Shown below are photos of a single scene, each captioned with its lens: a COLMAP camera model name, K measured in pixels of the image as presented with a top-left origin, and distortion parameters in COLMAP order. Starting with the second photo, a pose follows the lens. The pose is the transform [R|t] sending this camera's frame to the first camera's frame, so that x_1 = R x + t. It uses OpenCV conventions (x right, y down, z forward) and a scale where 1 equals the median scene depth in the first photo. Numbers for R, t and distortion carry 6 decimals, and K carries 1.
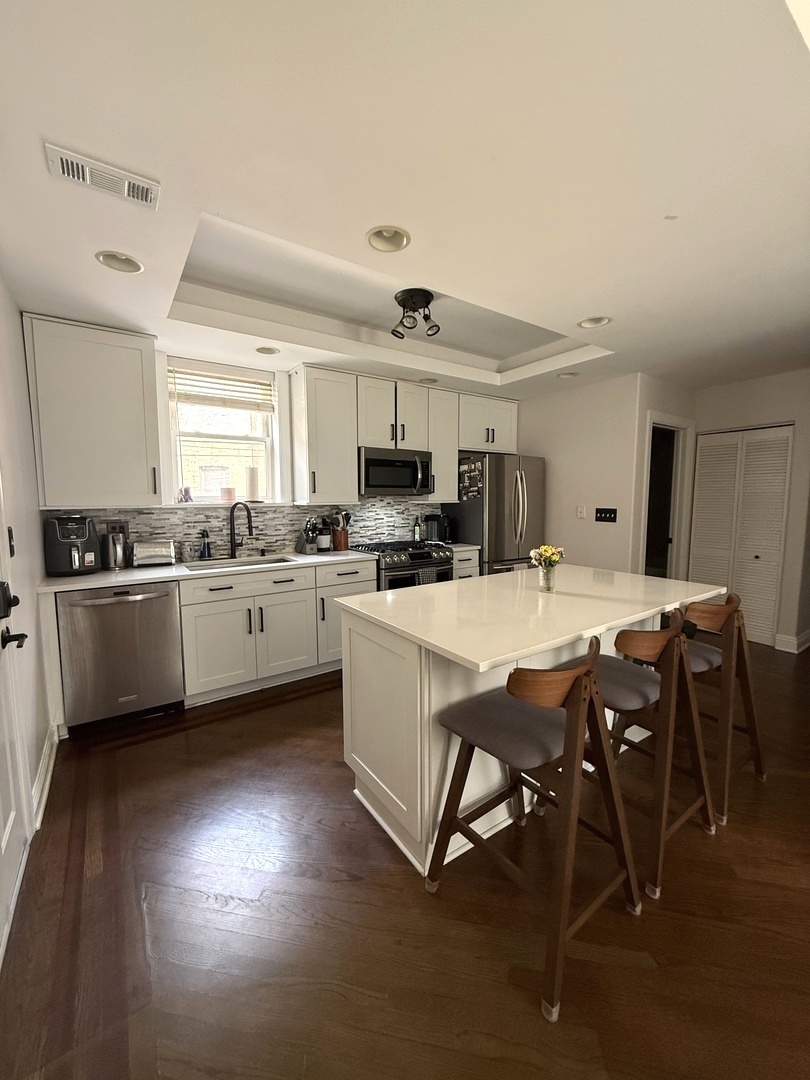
lens RADIAL K [[431.0, 0, 402.2], [0, 431.0, 536.5], [0, 0, 1]] dist [-0.000569, -0.000462]
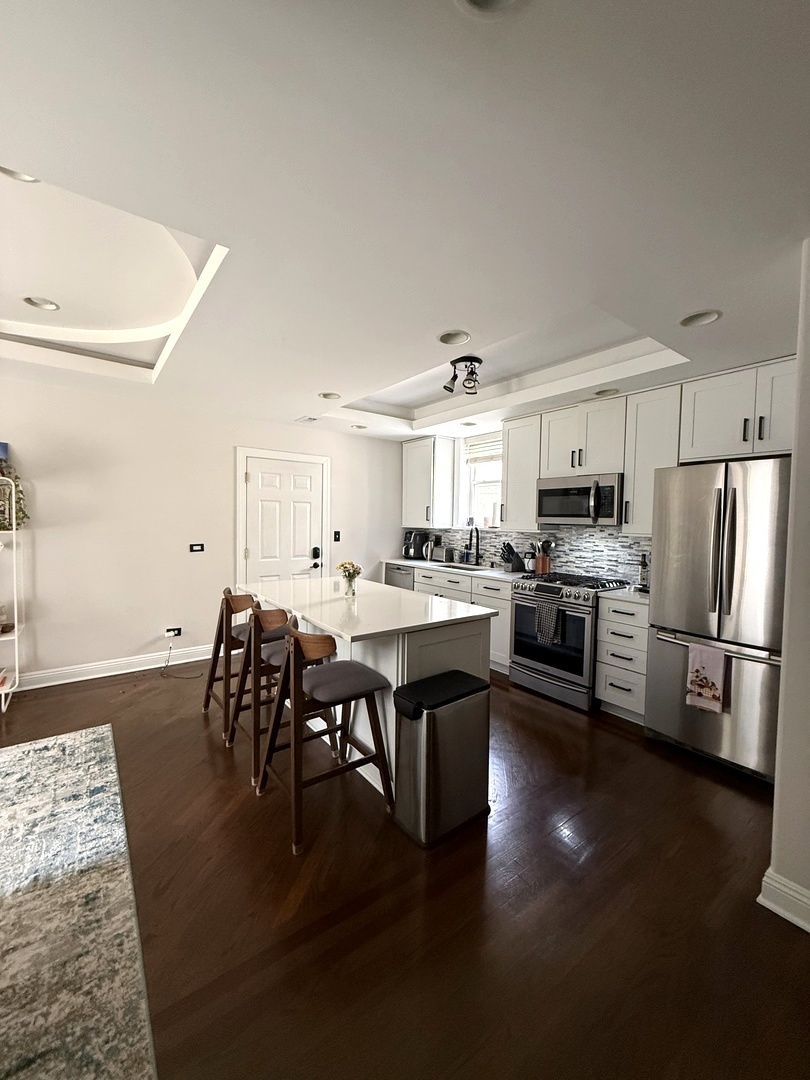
lens RADIAL K [[431.0, 0, 402.2], [0, 431.0, 536.5], [0, 0, 1]] dist [-0.000569, -0.000462]
pose [[0.039472, 0.045505, -0.998184, 0.849747], [-0.108792, 0.993220, 0.040976, -0.064278], [0.993281, 0.106977, 0.044155, 0.552348]]
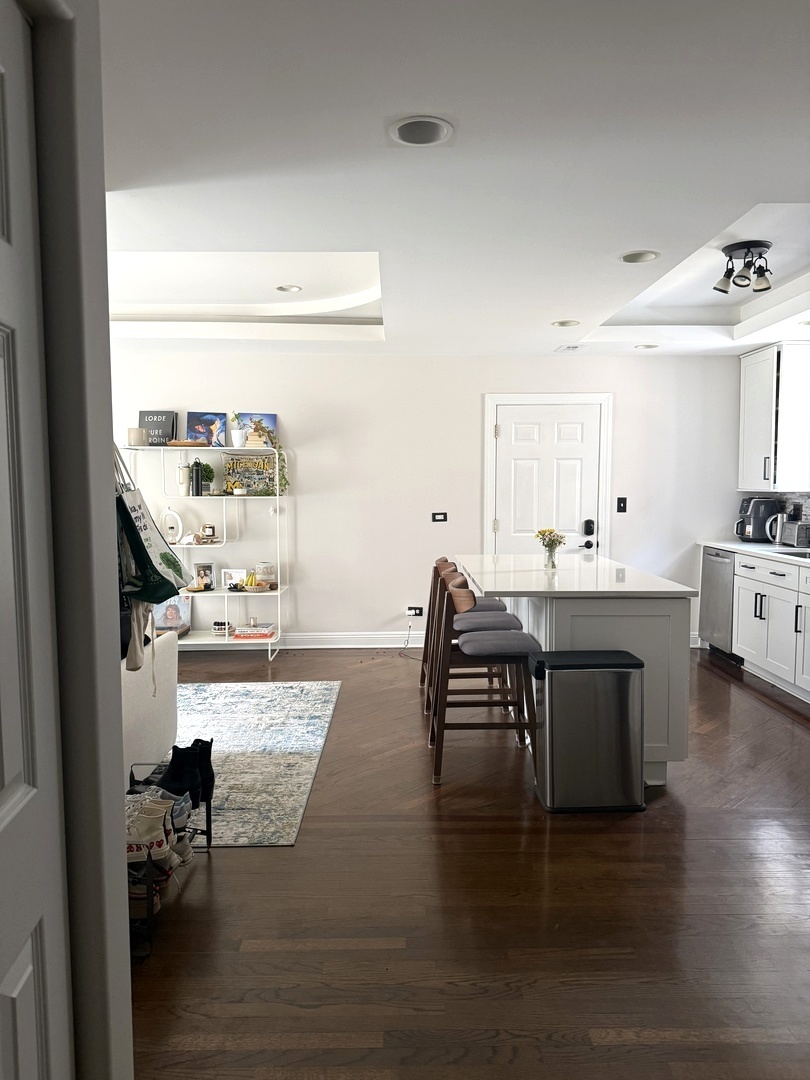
lens RADIAL K [[743.2, 0, 405.0], [0, 743.2, 540.0], [0, 0, 1]] dist [0.074612, -0.001013]
pose [[-0.552726, 0.070467, -0.830378, 1.119609], [-0.072659, 0.988549, 0.132254, -0.092650], [0.830190, 0.133434, -0.541277, 0.889116]]
